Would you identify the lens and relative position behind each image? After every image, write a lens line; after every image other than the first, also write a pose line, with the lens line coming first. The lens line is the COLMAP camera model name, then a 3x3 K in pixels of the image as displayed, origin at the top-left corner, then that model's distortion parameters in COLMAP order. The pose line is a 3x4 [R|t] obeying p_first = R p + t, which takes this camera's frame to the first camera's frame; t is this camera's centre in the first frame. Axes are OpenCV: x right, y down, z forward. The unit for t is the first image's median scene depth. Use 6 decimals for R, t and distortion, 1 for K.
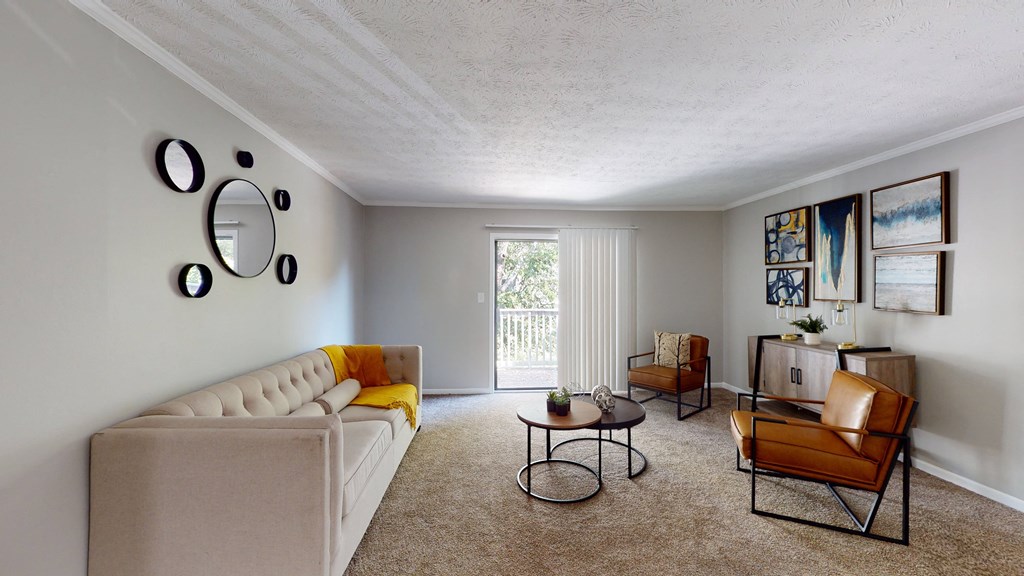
lens RADIAL K [[369.1, 0, 513.5], [0, 369.1, 298.6], [0, 0, 1]] dist [0.013724, 0.000074]
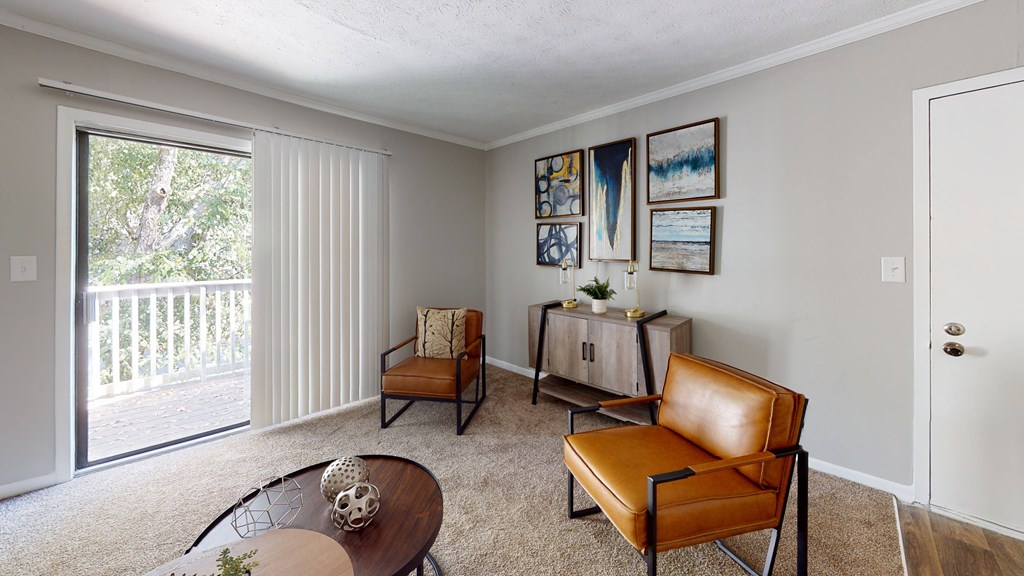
lens RADIAL K [[369.1, 0, 513.5], [0, 369.1, 298.6], [0, 0, 1]] dist [0.013724, 0.000074]
pose [[0.779162, -0.081992, 0.621437, 0.110039], [0.014206, 0.993463, 0.113265, -0.006400], [-0.626662, -0.079423, 0.775233, 0.407927]]
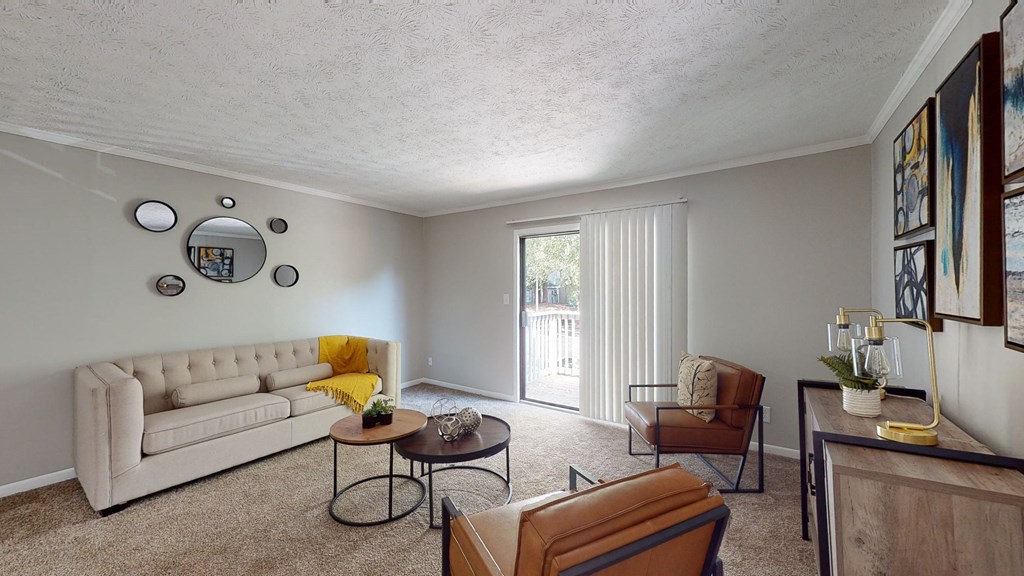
lens RADIAL K [[374.2, 0, 531.8], [0, 374.2, 303.5], [0, 0, 1]] dist [0.011190, 0.000016]
pose [[0.782886, 0.019333, -0.621865, 0.695151], [-0.012767, 0.999806, 0.015010, -0.009130], [0.622034, -0.003812, 0.782981, 0.353419]]
